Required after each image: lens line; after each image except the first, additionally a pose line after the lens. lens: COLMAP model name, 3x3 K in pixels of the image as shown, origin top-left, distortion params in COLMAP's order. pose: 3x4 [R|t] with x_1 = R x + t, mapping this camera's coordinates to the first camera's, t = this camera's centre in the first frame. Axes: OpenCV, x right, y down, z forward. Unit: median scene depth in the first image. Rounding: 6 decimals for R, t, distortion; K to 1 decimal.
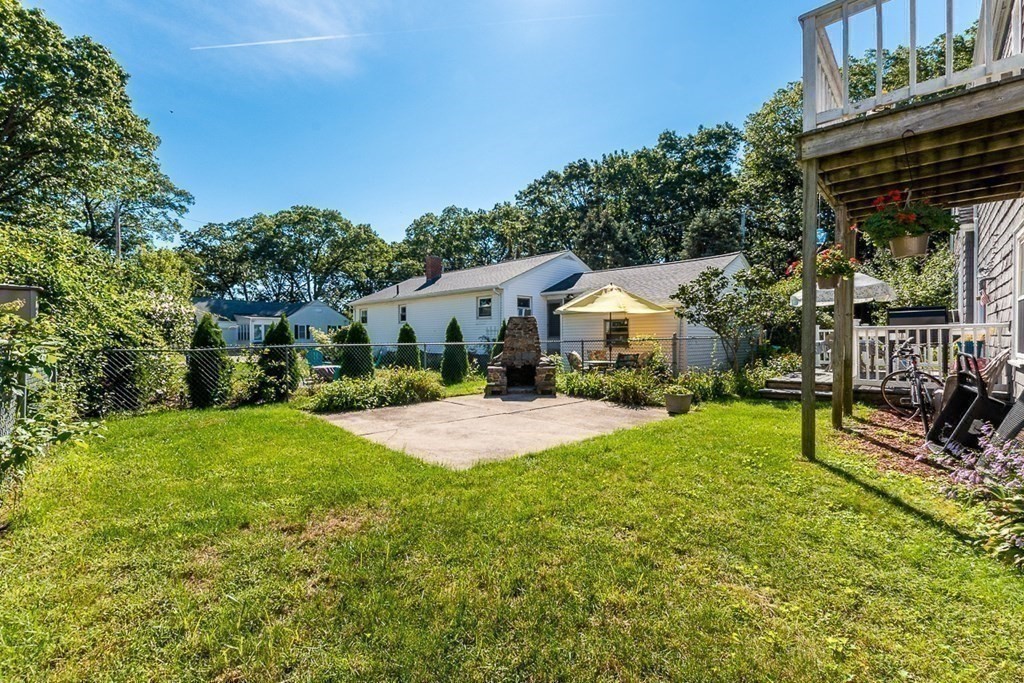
lens RADIAL K [[445.0, 0, 505.9], [0, 445.0, 343.7], [0, 0, 1]] dist [0.001792, -0.001396]
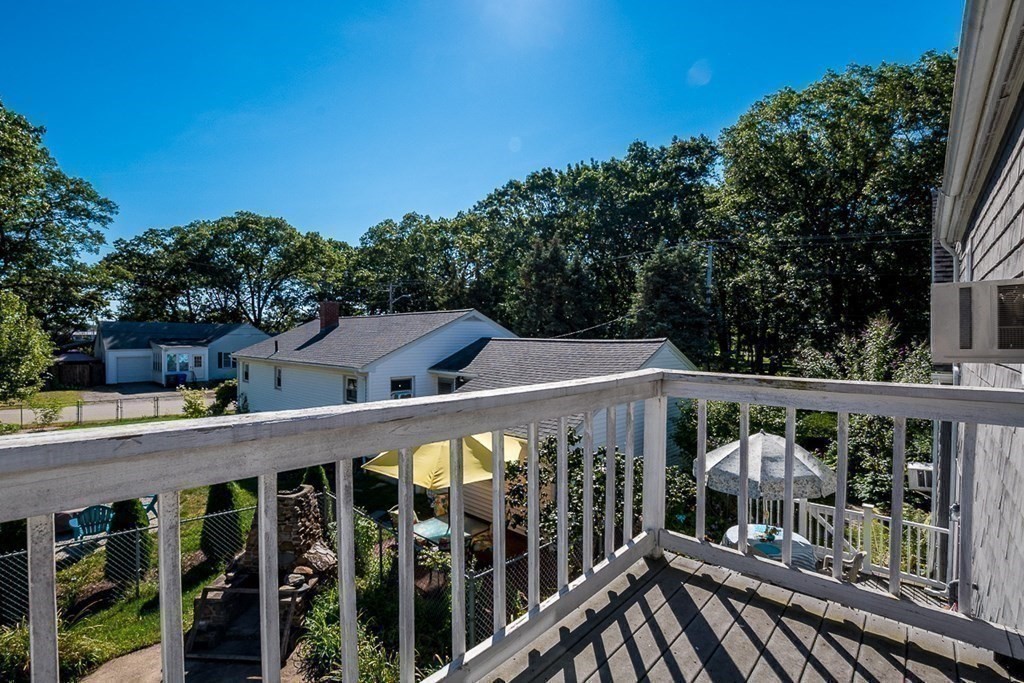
lens RADIAL K [[463.1, 0, 511.0], [0, 463.1, 342.8], [0, 0, 1]] dist [-0.032571, 0.000914]
pose [[0.999821, 0.011648, 0.014893, 0.092094], [-0.011761, 0.999903, 0.007527, -0.073128], [-0.014804, -0.007700, 0.999861, 0.078513]]
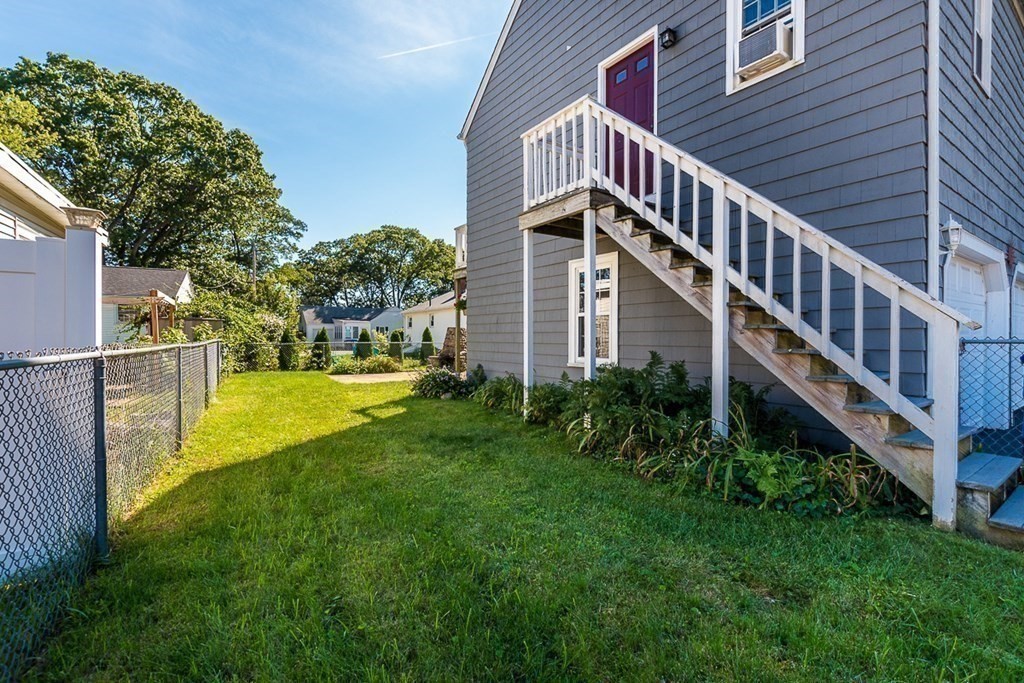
lens RADIAL K [[460.9, 0, 514.9], [0, 460.9, 340.8], [0, 0, 1]] dist [-0.015780, 0.000114]
pose [[0.979783, 0.009032, -0.199860, 0.151040], [-0.010220, 0.999936, -0.004915, -0.000482], [0.199803, 0.006858, 0.979812, -0.166979]]
